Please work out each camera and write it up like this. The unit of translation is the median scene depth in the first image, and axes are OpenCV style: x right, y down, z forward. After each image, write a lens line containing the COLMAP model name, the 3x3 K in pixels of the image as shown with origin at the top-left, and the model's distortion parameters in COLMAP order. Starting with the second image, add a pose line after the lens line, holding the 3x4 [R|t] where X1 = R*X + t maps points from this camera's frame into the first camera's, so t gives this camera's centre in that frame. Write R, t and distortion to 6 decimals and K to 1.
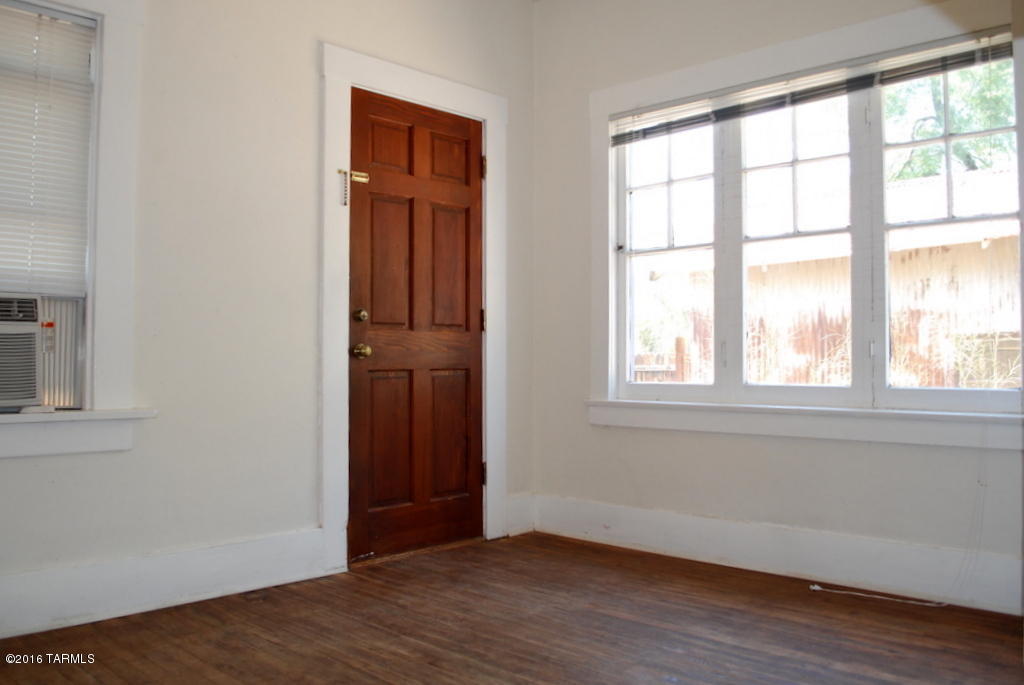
lens RADIAL K [[834.5, 0, 515.9], [0, 834.5, 342.1], [0, 0, 1]] dist [-0.079075, 0.002184]
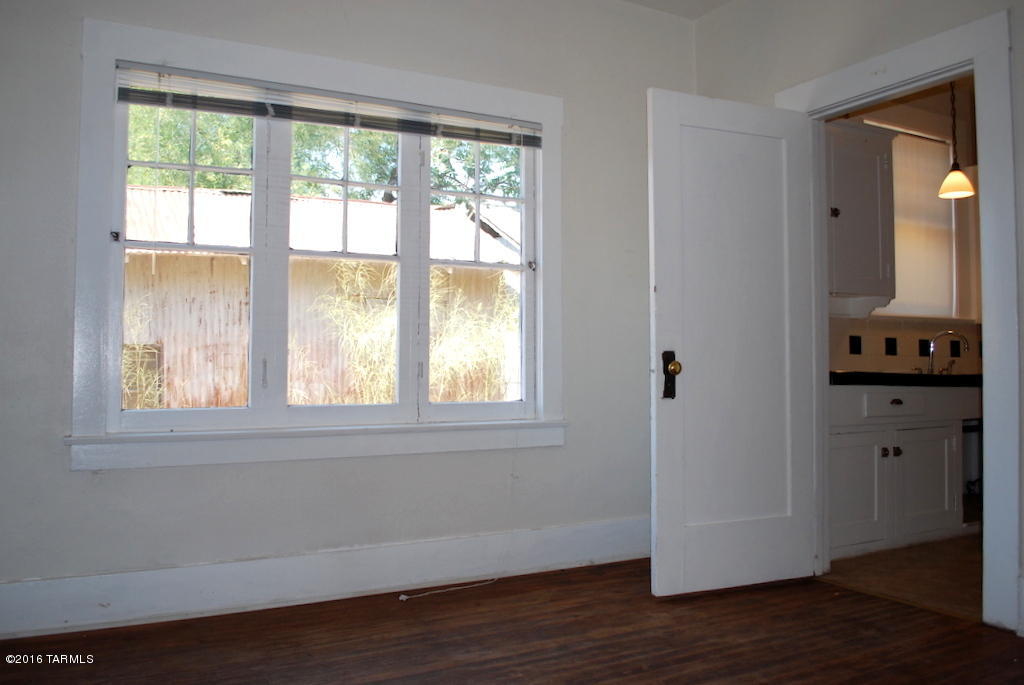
lens RADIAL K [[801.2, 0, 512.0], [0, 801.2, 342.5], [0, 0, 1]] dist [-0.077916, -0.008189]
pose [[0.328171, 0.032817, 0.944048, -0.601131], [-0.013518, 0.999457, -0.030044, 0.003674], [-0.944522, -0.002902, 0.328436, 0.584930]]
